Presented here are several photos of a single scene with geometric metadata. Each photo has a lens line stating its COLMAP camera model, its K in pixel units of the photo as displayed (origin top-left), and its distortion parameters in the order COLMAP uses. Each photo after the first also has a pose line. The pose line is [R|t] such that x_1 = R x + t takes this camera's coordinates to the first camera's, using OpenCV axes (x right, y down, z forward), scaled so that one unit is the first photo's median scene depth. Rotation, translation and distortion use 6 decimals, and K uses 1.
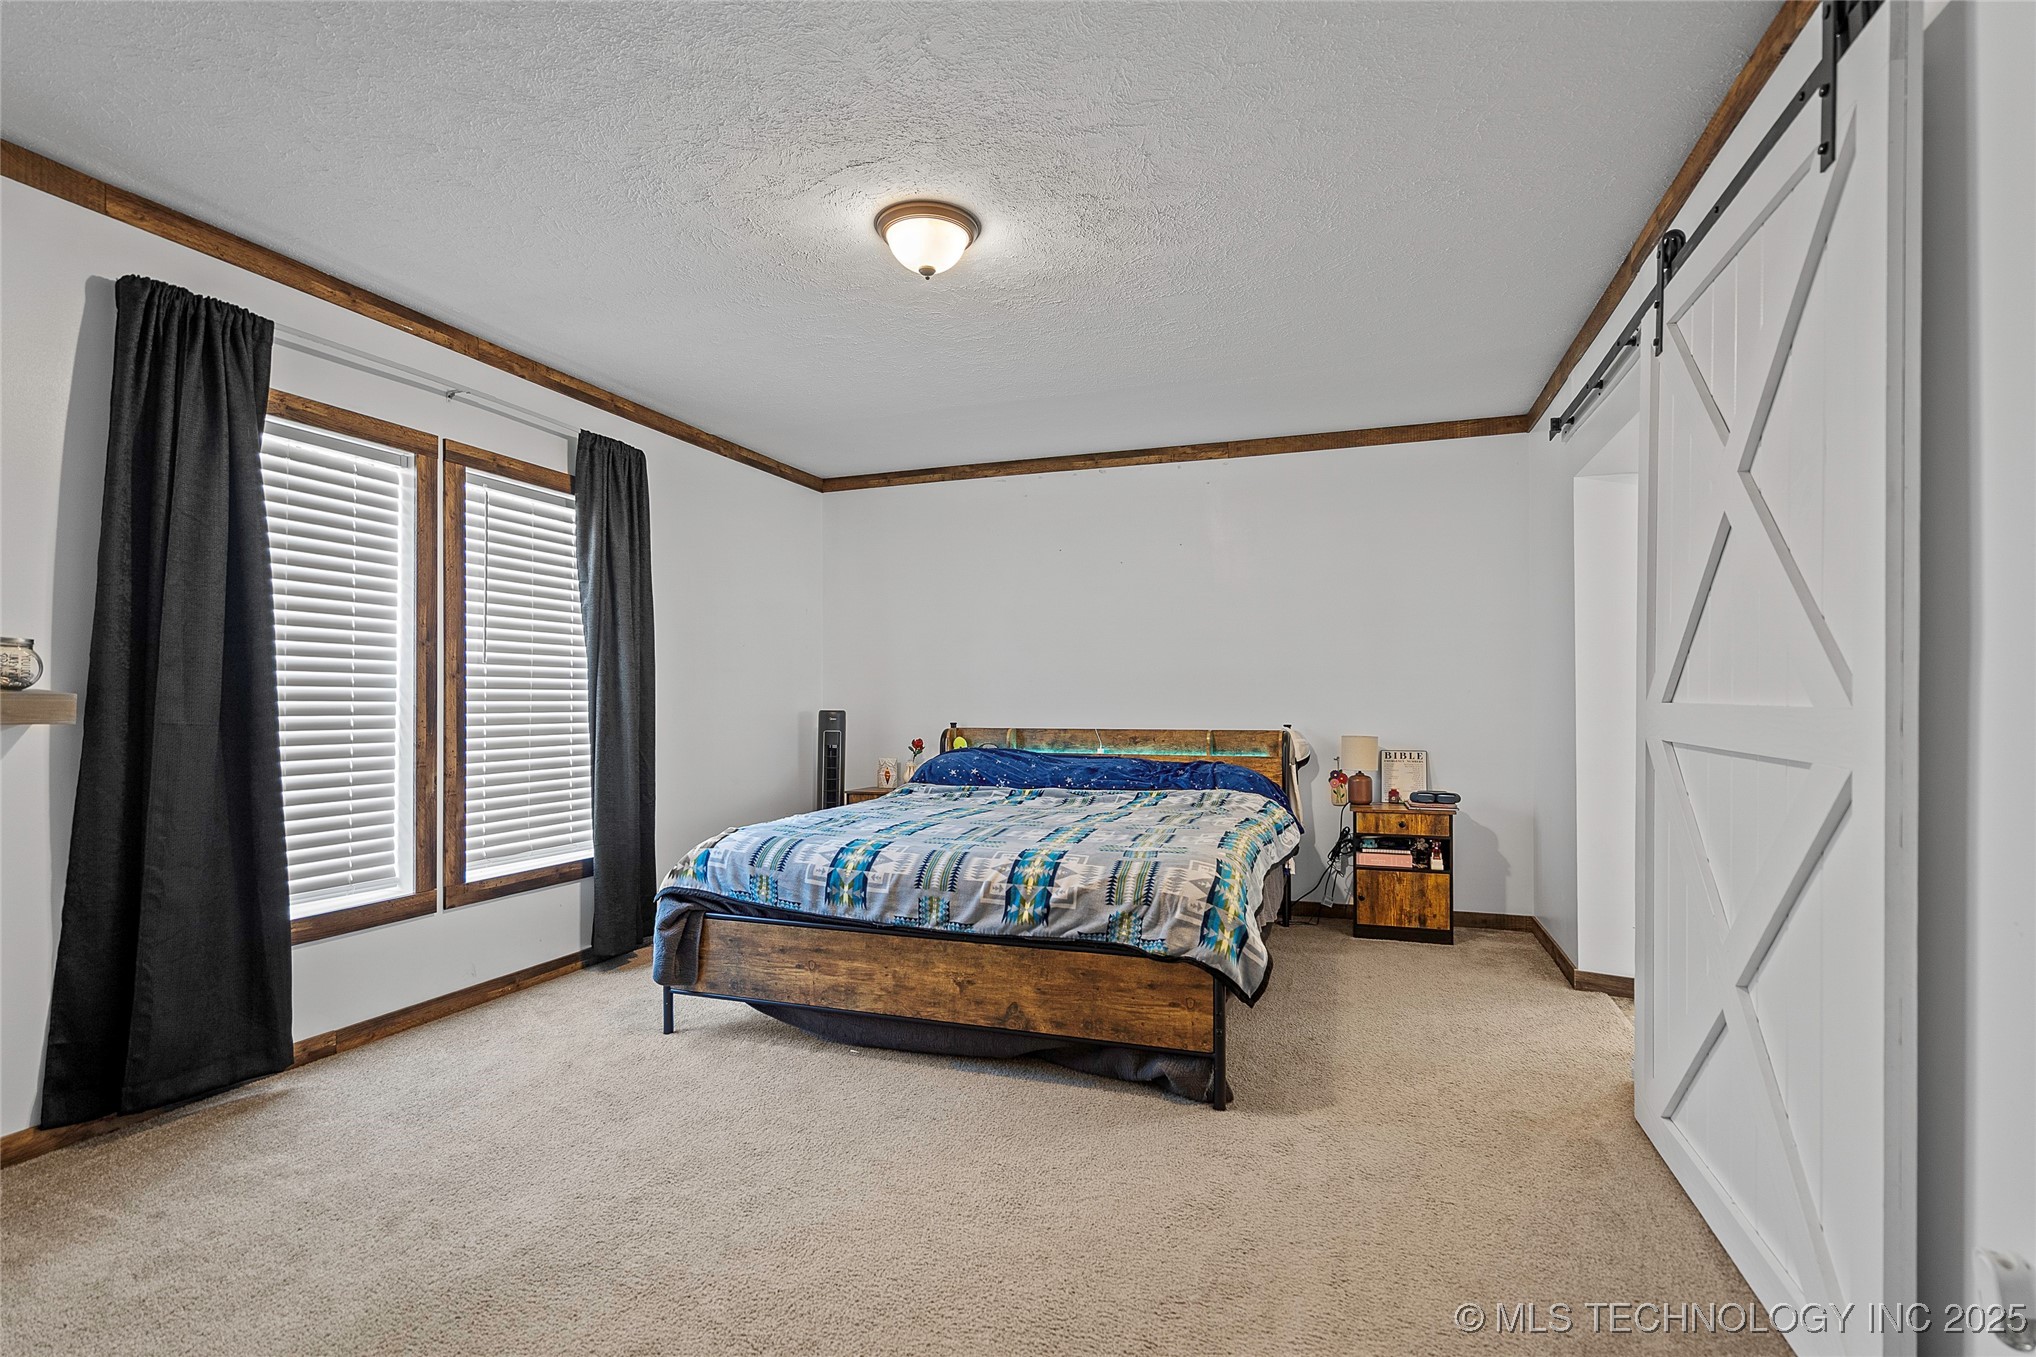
lens RADIAL K [[948.3, 0, 1017.0], [0, 948.3, 688.4], [0, 0, 1]] dist [0.000705, 0.001192]
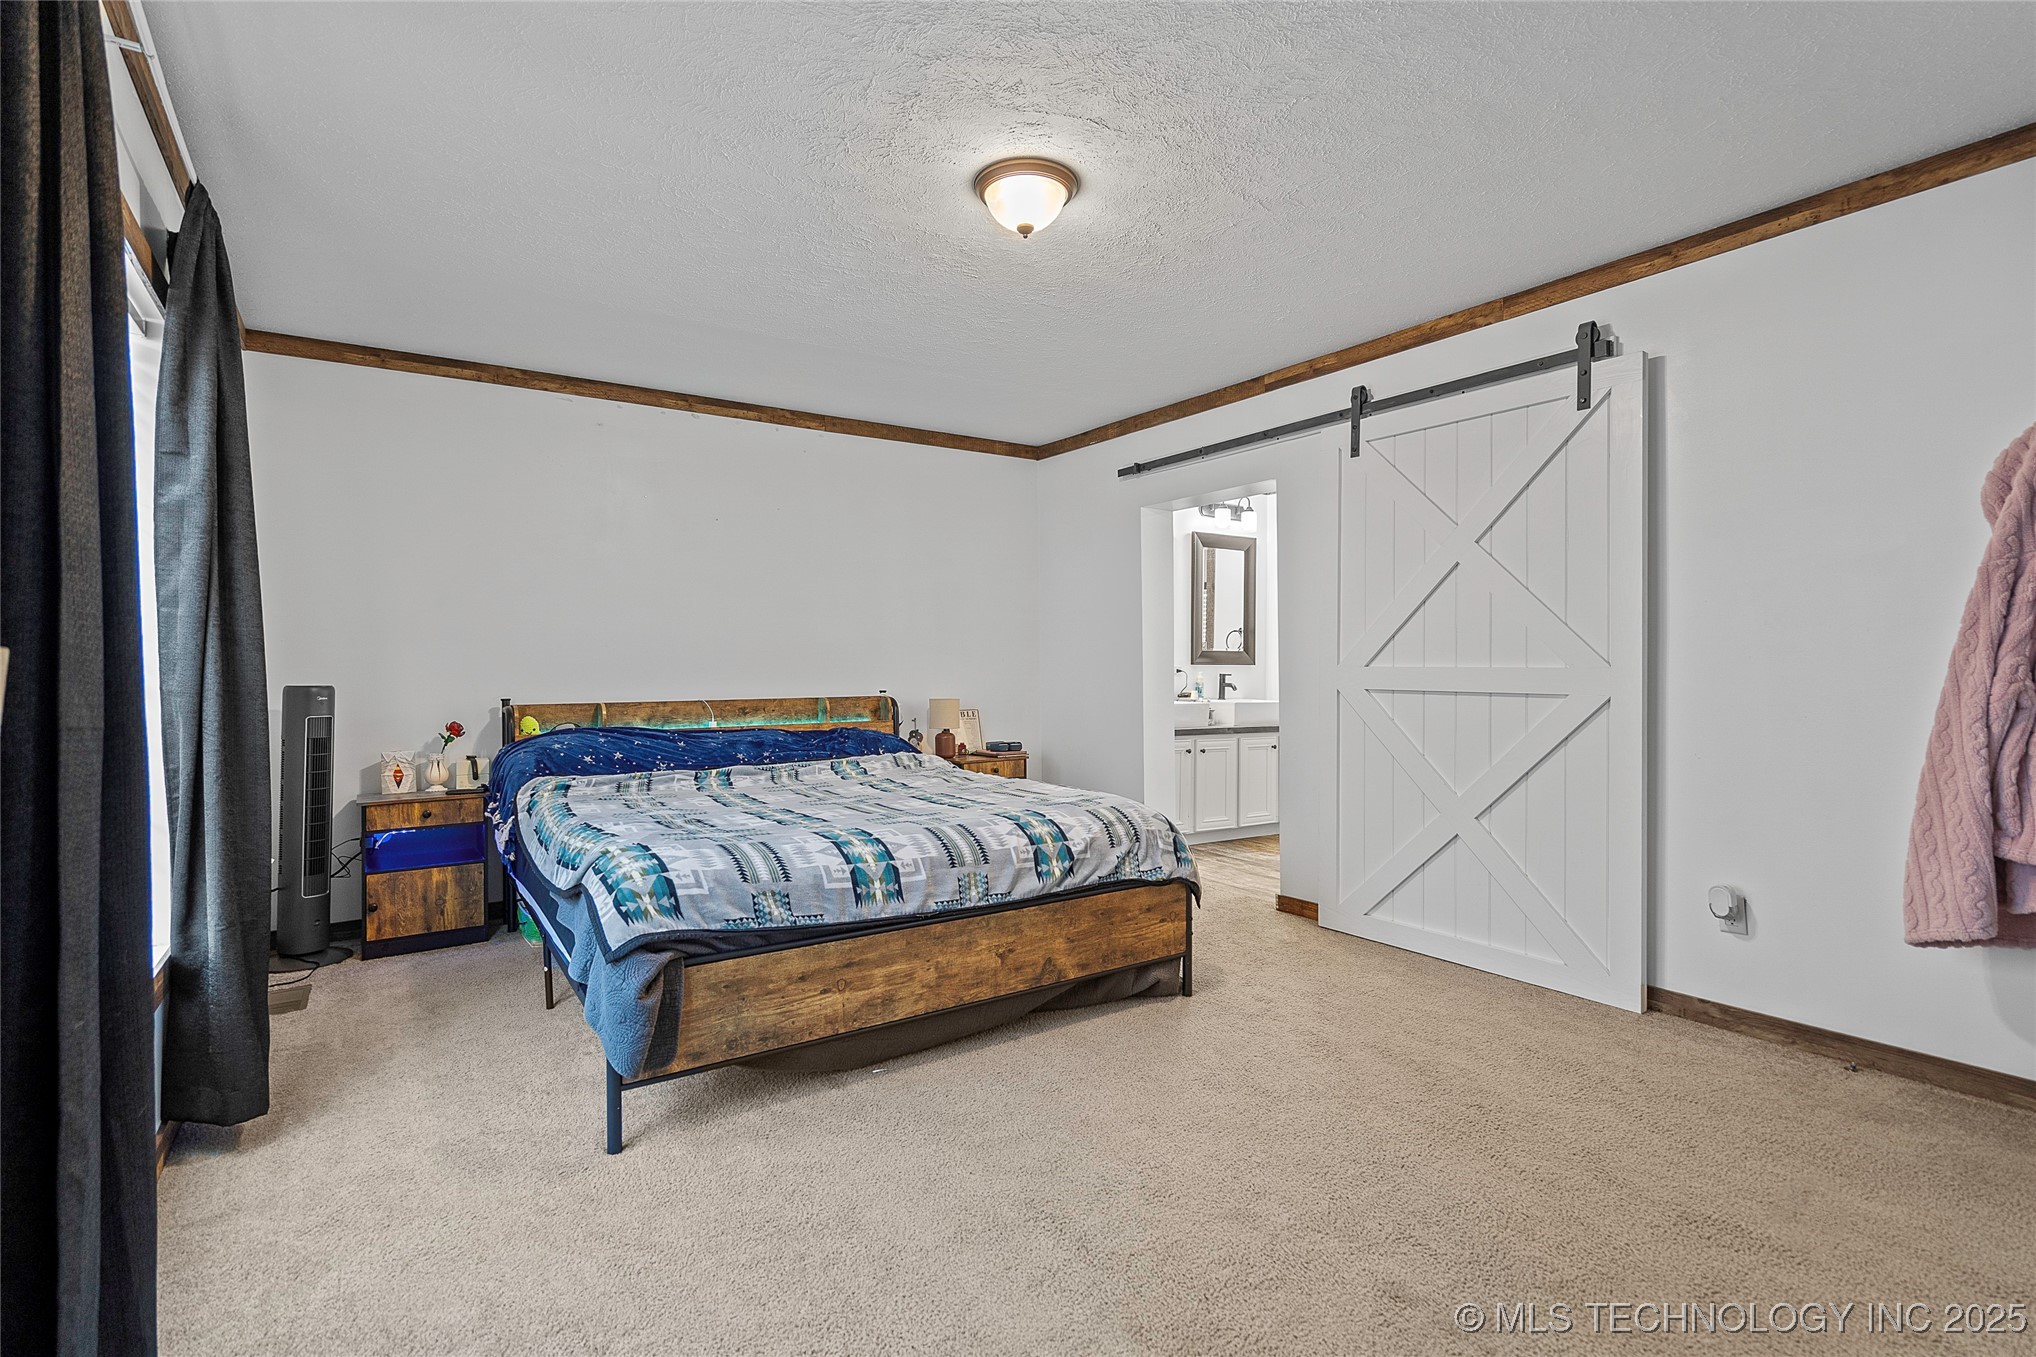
lens RADIAL K [[942.3, 0, 1024.0], [0, 942.3, 666.8], [0, 0, 1]] dist [-0.001570, 0.000097]
pose [[0.603229, -0.001868, 0.797566, -0.796193], [-0.004581, 0.999973, 0.005807, 0.007802], [-0.797555, -0.007156, 0.603204, 0.385002]]
